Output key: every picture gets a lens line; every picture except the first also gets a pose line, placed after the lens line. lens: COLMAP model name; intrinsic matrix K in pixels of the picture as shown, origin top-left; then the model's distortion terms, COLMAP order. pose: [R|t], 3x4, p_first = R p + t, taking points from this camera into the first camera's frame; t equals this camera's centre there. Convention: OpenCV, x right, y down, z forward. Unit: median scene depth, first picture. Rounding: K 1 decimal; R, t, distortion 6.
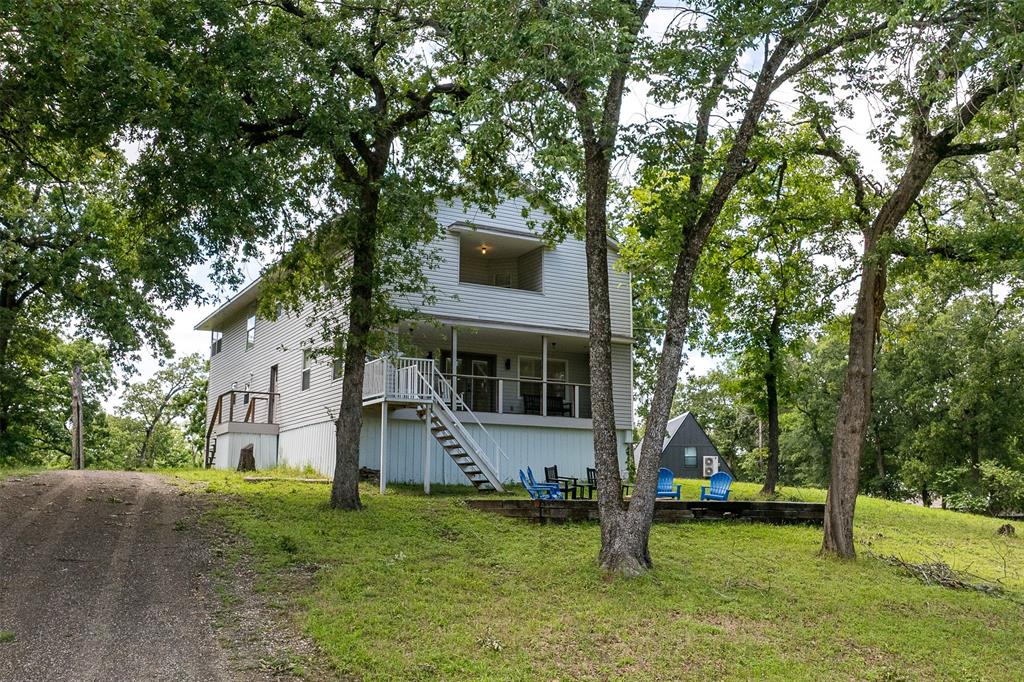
lens RADIAL K [[869.8, 0, 512.0], [0, 869.8, 341.0], [0, 0, 1]] dist [-0.003395, -0.001584]
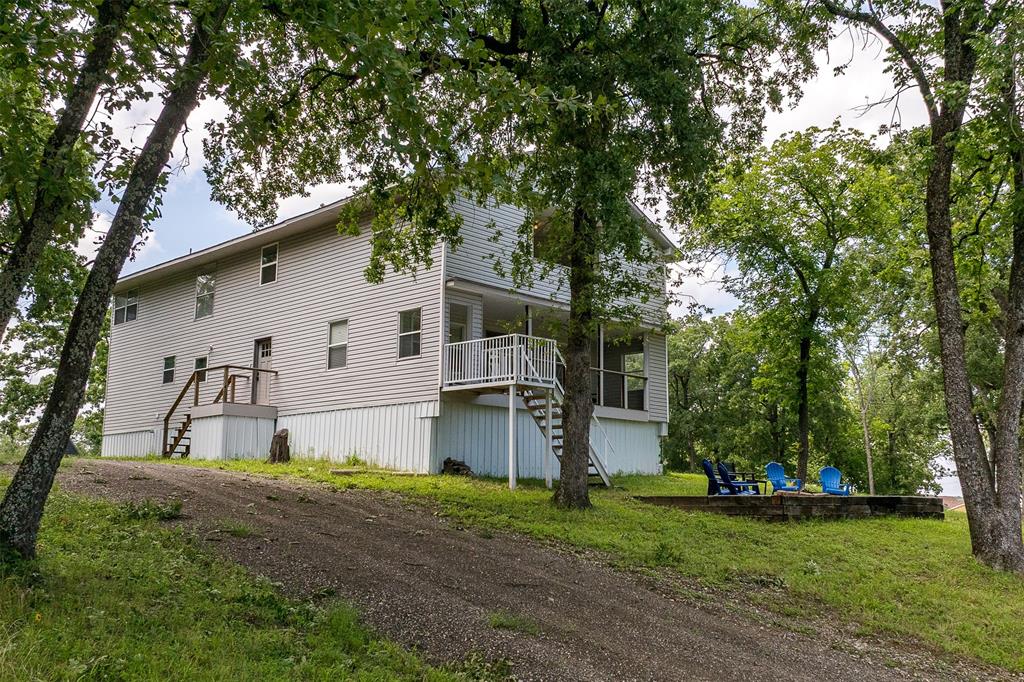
lens RADIAL K [[869.8, 0, 512.0], [0, 869.8, 341.0], [0, 0, 1]] dist [-0.003395, -0.001584]
pose [[0.945686, 0.048837, 0.321391, -0.367788], [-0.053147, 0.998576, 0.004646, 0.016853], [-0.320707, -0.021475, 0.946935, 0.135574]]
